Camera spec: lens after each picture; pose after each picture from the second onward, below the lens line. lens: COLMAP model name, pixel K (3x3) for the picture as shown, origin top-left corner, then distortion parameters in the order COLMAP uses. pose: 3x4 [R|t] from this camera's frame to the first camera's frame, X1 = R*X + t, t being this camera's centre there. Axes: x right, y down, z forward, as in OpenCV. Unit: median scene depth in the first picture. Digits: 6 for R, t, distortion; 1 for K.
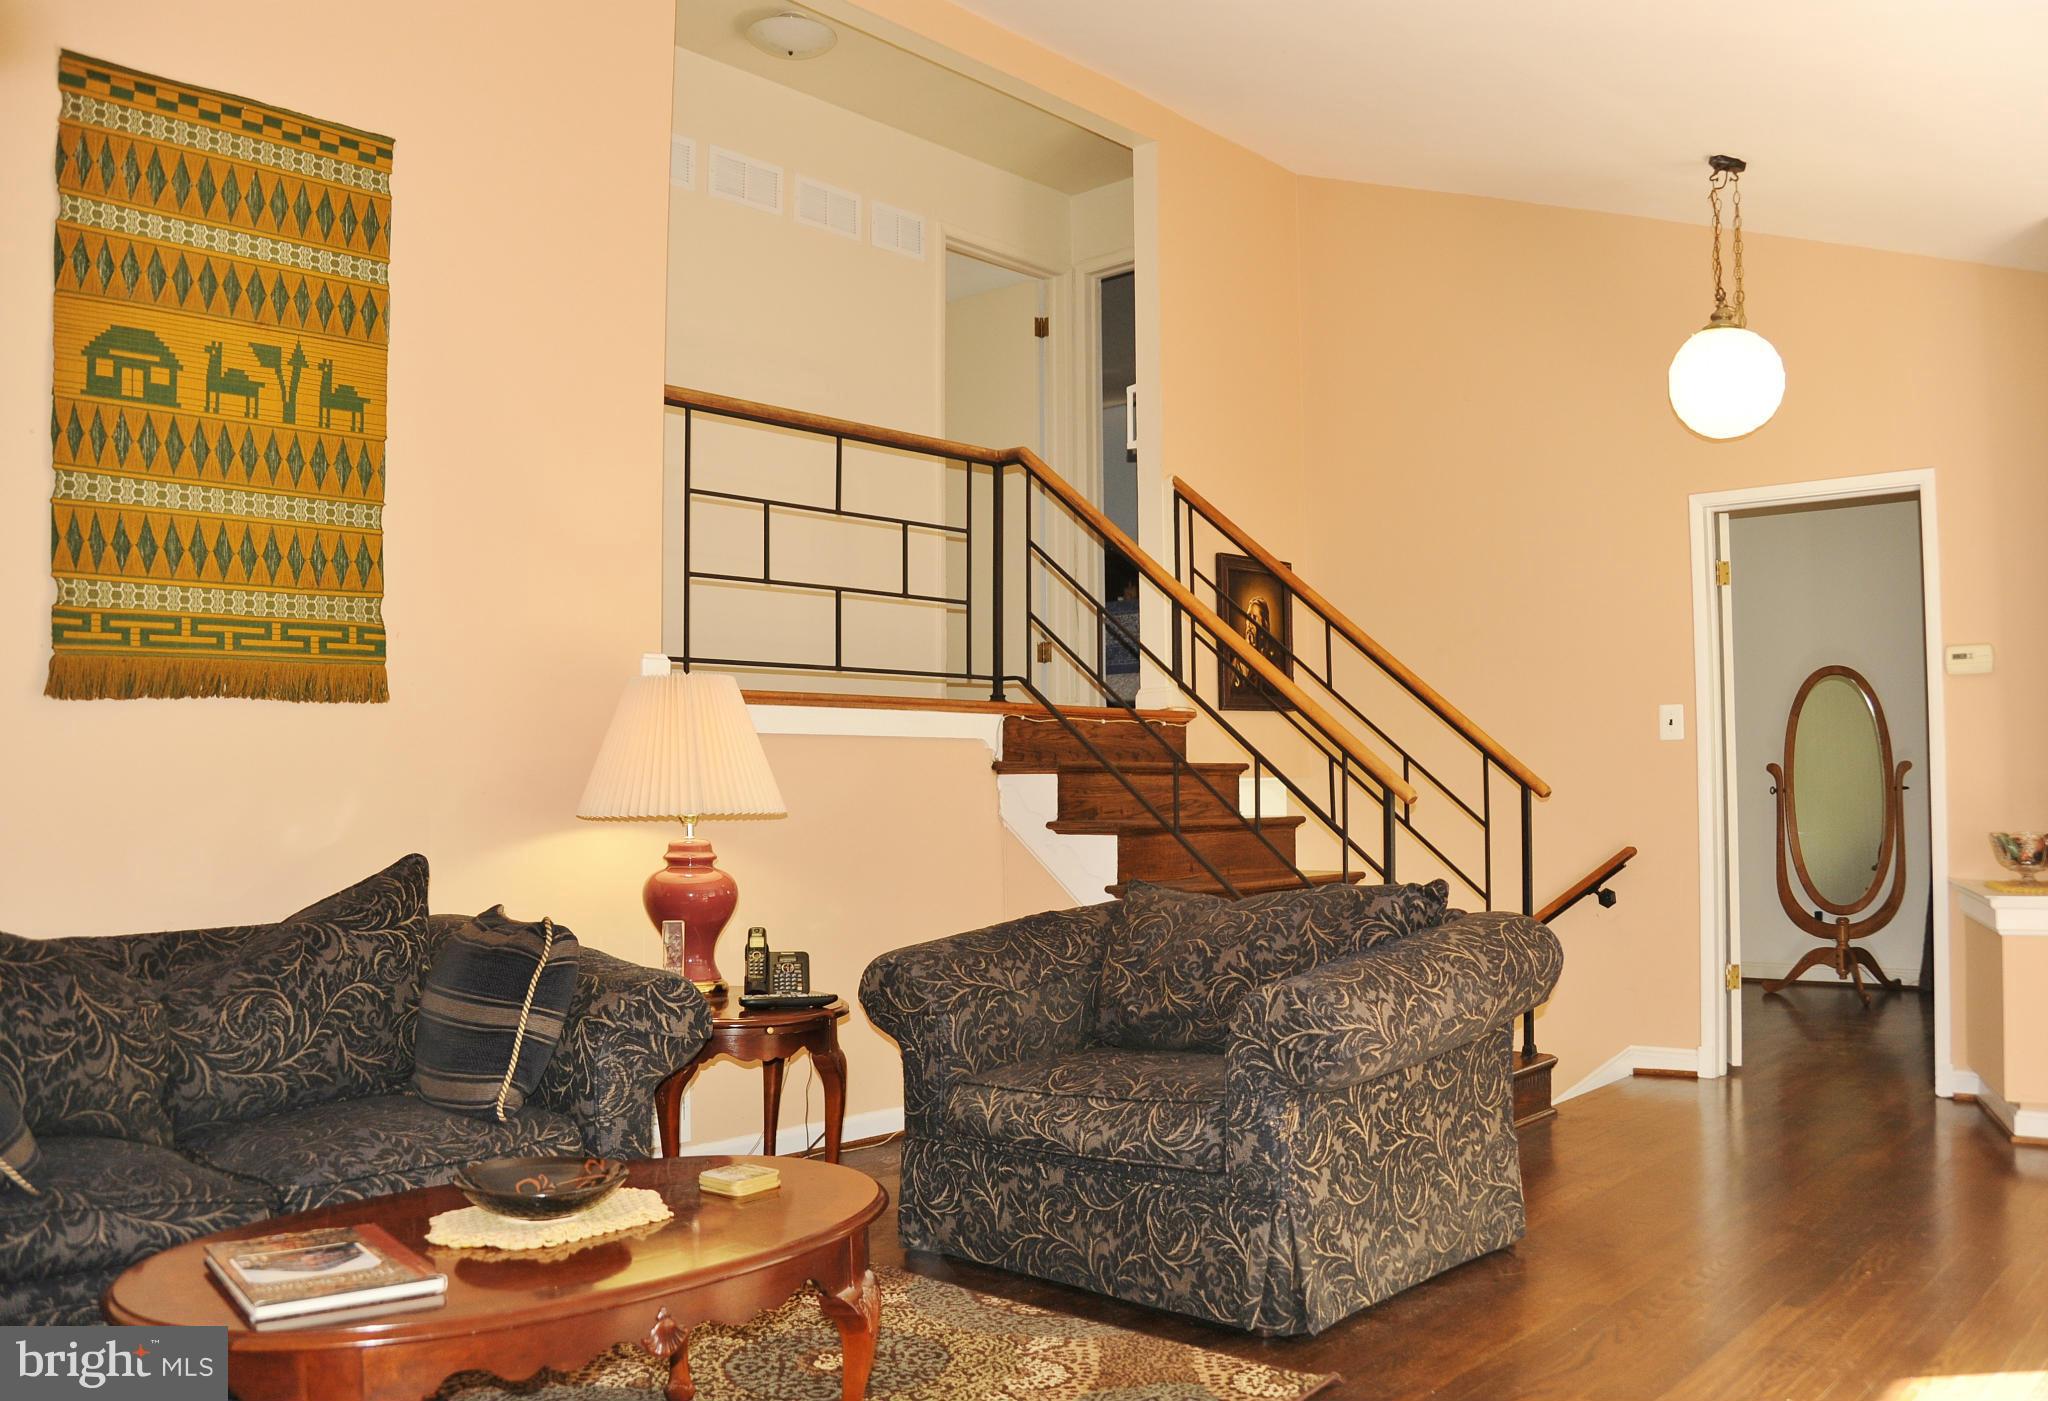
lens RADIAL K [[1662.2, 0, 1024.0], [0, 1662.2, 700.5], [0, 0, 1]] dist [-0.107186, -0.001946]
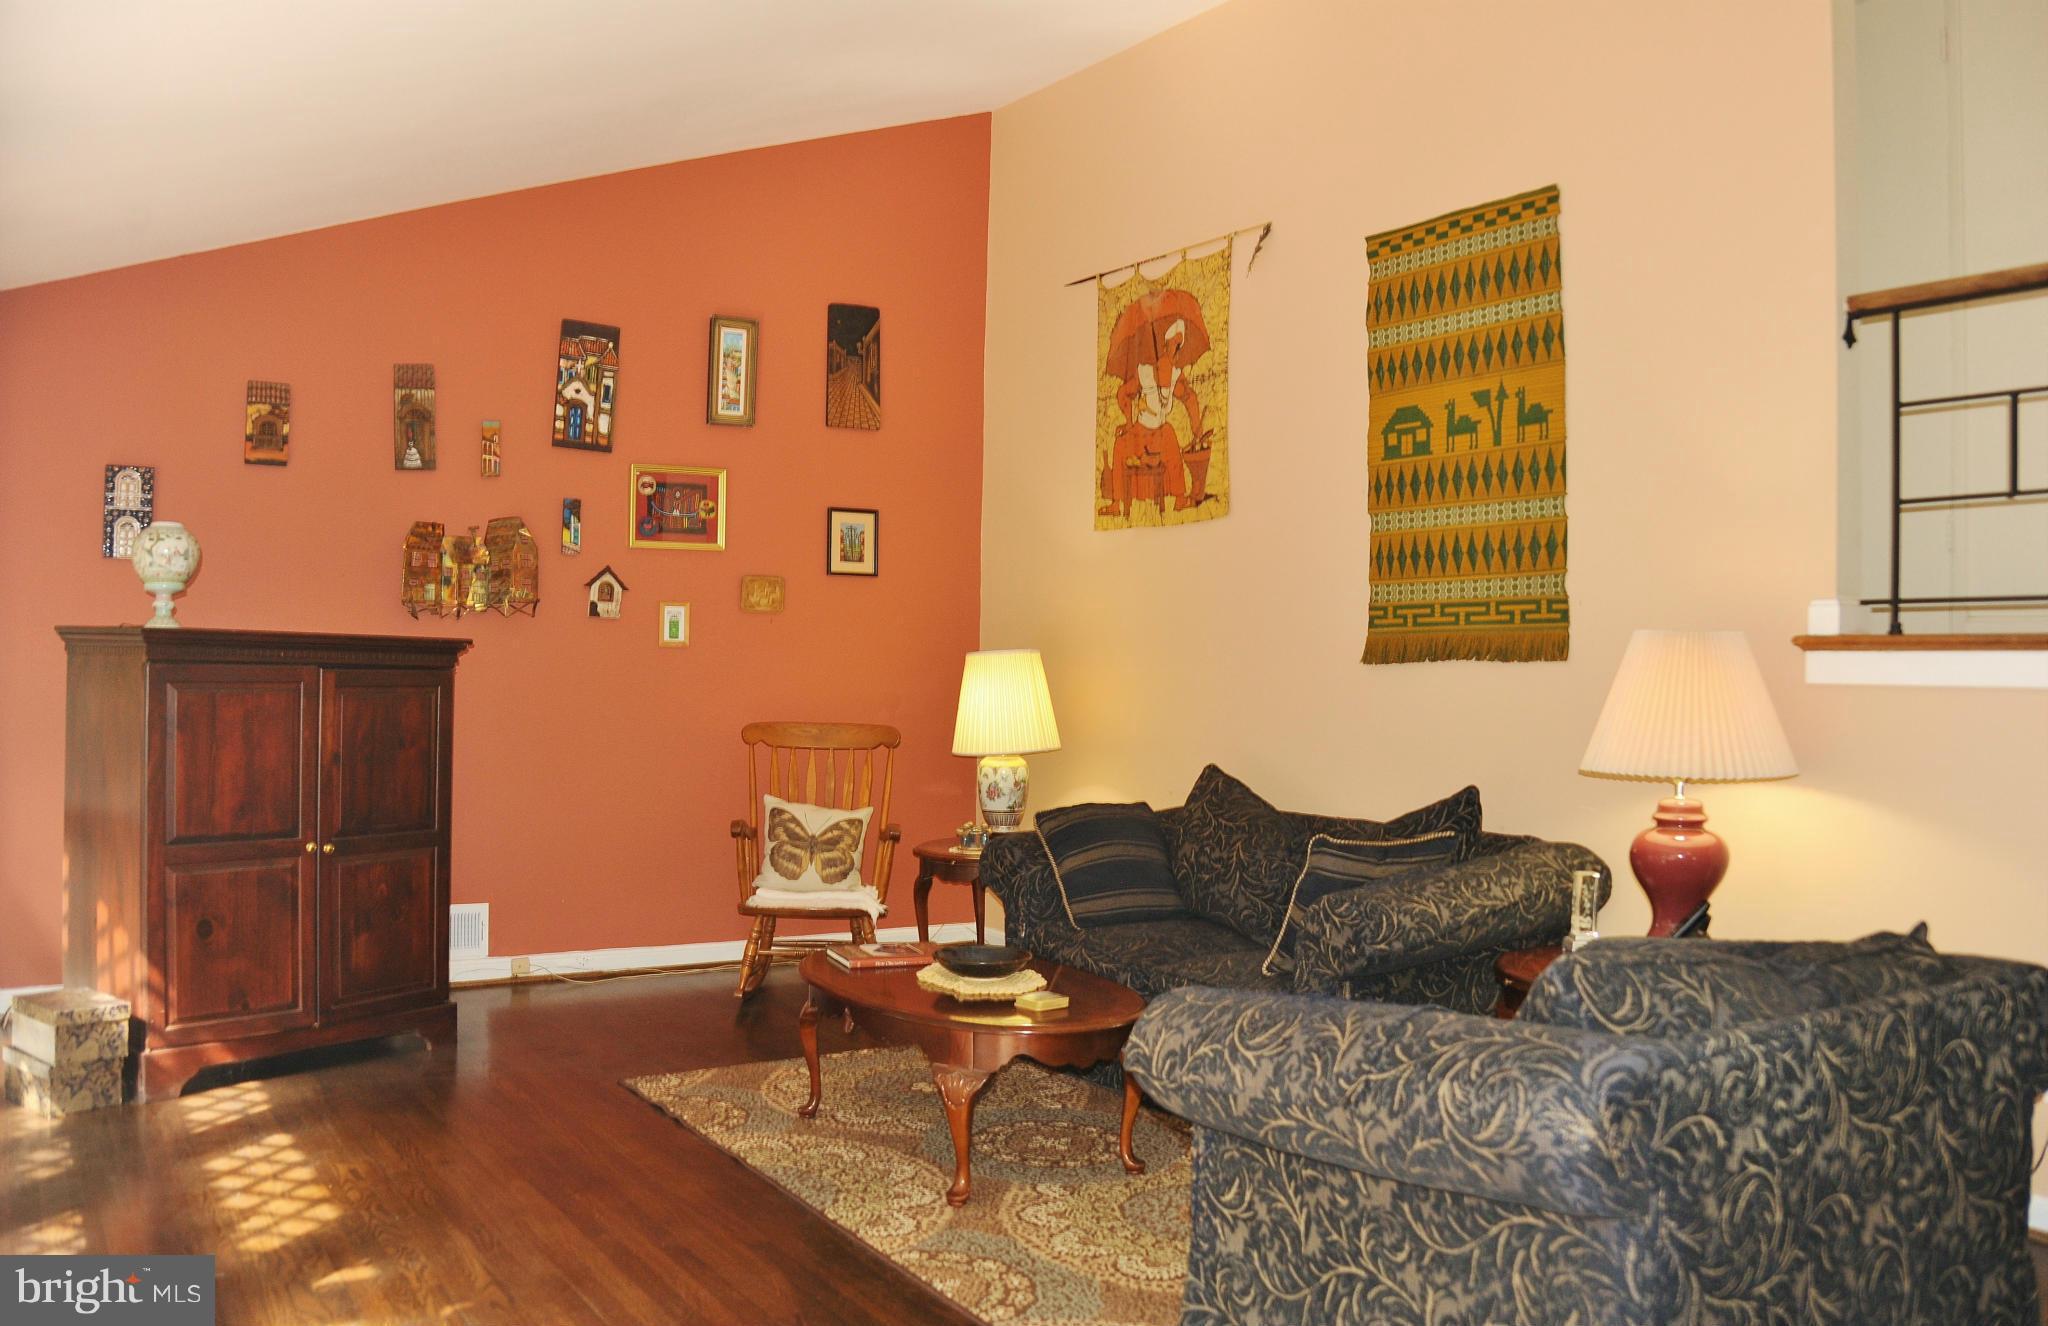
lens RADIAL K [[1516.1, 0, 999.1], [0, 1516.1, 690.1], [0, 0, 1]] dist [-0.146549, -0.001177]
pose [[-0.231369, 0.014652, -0.972756, 0.809803], [0.032041, 0.999459, 0.007433, 0.001301], [0.972338, -0.029449, -0.231713, 0.907379]]
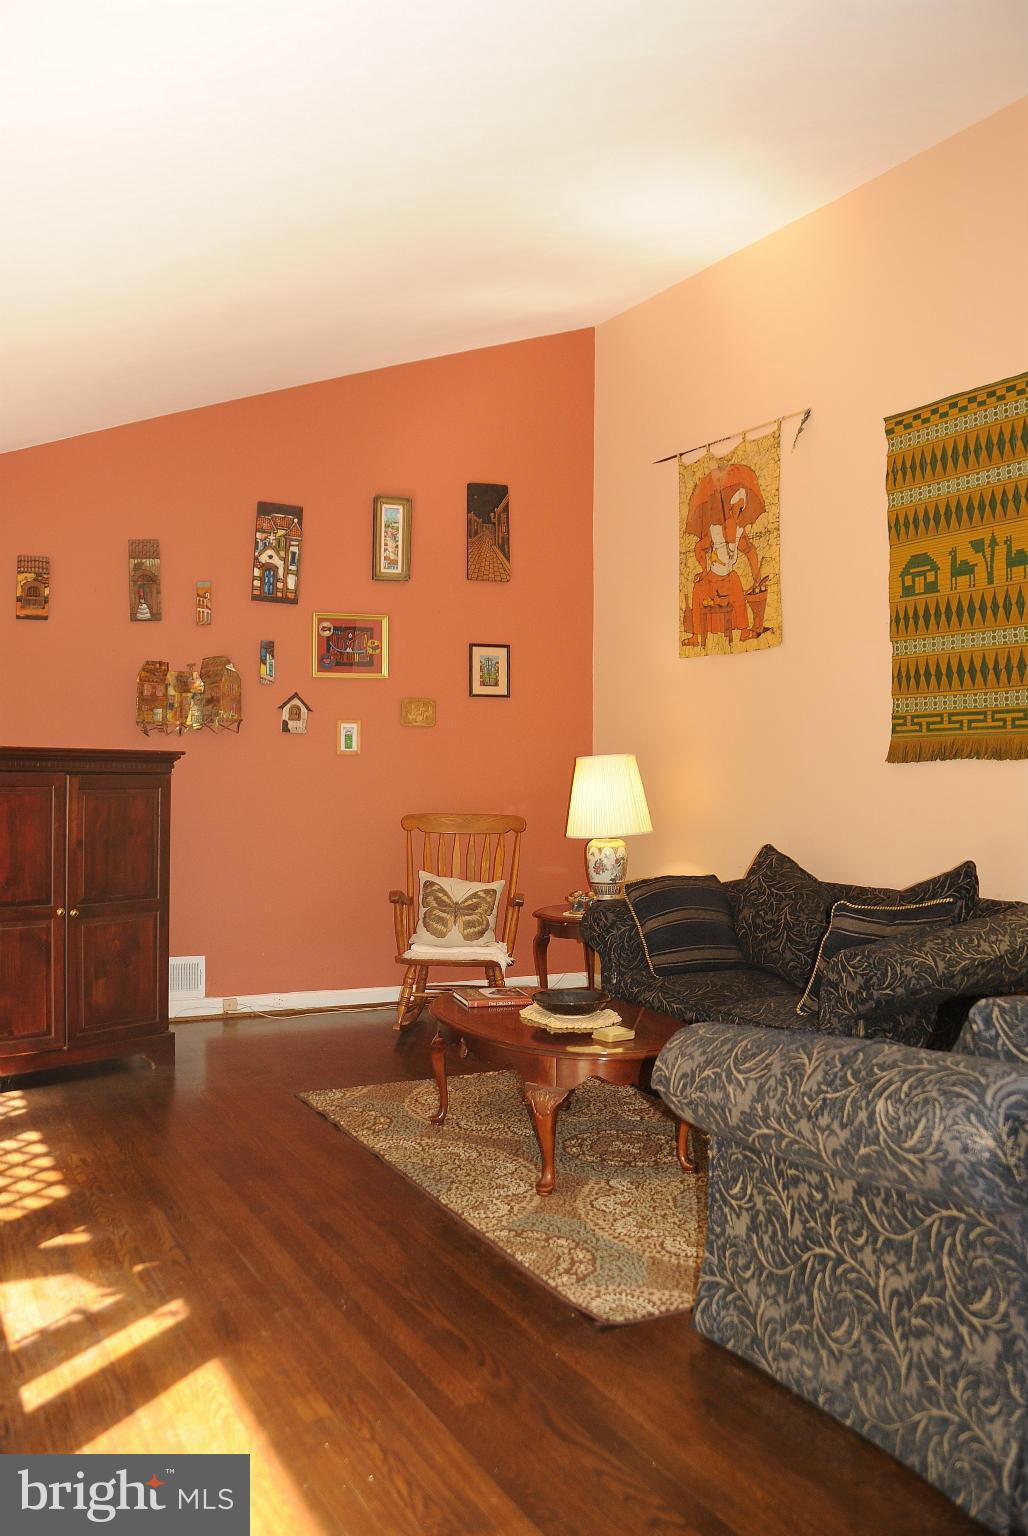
lens RADIAL K [[1213.2, 0, 514.0], [0, 1213.2, 768.0], [0, 0, 1]] dist [-0.147053, 0.005973]
pose [[-0.329203, 0.003442, -0.944253, 0.810491], [0.042083, 0.999053, -0.011030, 0.001384], [0.943321, -0.043368, -0.329036, 0.957951]]
